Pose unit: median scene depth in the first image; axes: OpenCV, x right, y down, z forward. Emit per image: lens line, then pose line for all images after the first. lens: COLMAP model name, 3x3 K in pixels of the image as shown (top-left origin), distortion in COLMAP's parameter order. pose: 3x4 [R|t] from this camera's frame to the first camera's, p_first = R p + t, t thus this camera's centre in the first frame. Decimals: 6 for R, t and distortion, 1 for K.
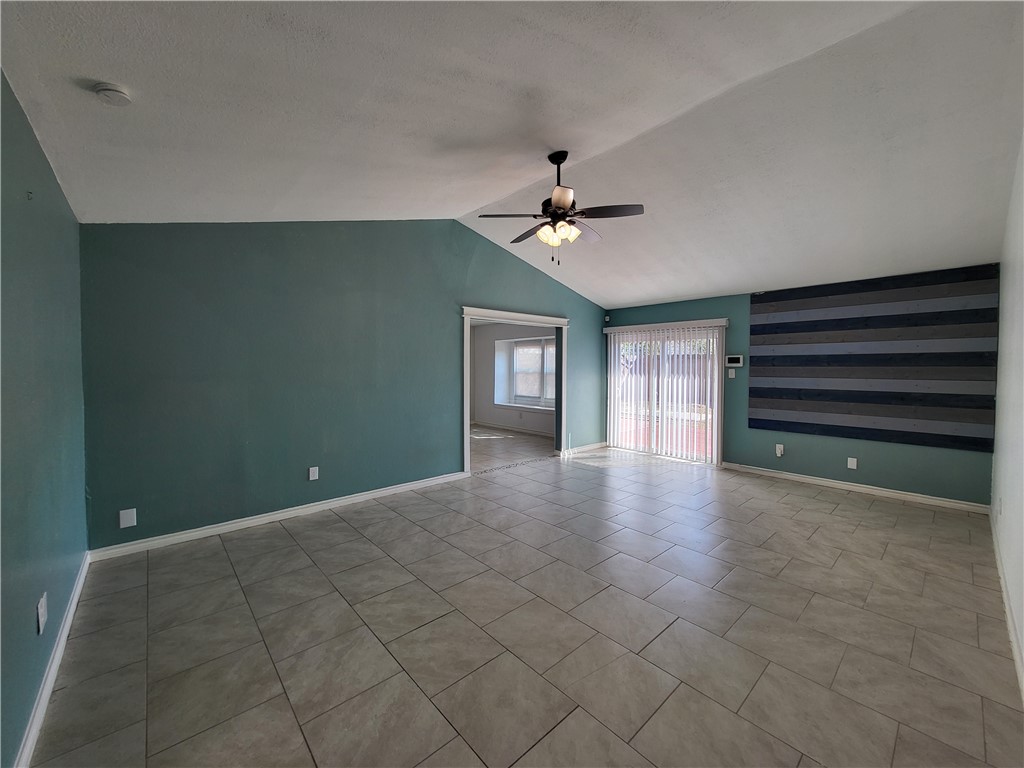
lens RADIAL K [[404.2, 0, 509.9], [0, 404.2, 376.7], [0, 0, 1]] dist [-0.000483, -0.000176]
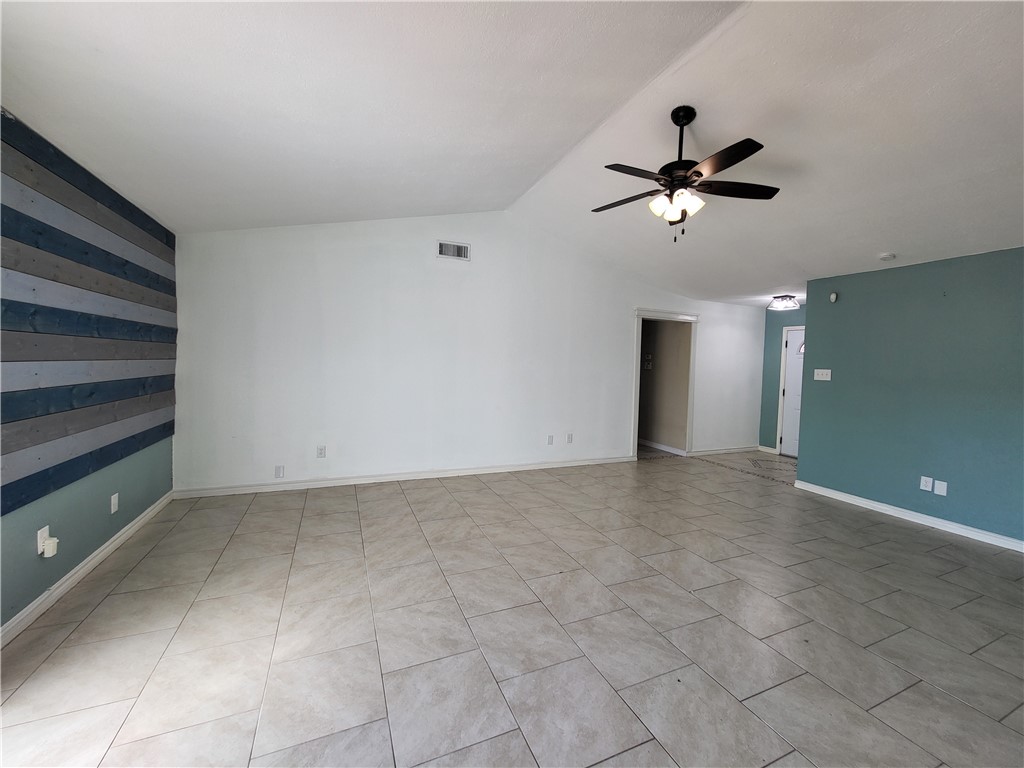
lens RADIAL K [[404.2, 0, 509.9], [0, 404.2, 376.7], [0, 0, 1]] dist [-0.000483, -0.000176]
pose [[-0.947893, -0.044454, 0.315473, 0.191140], [-0.027044, 0.997871, 0.059353, -0.034816], [-0.317439, 0.047729, -0.947077, 2.193841]]
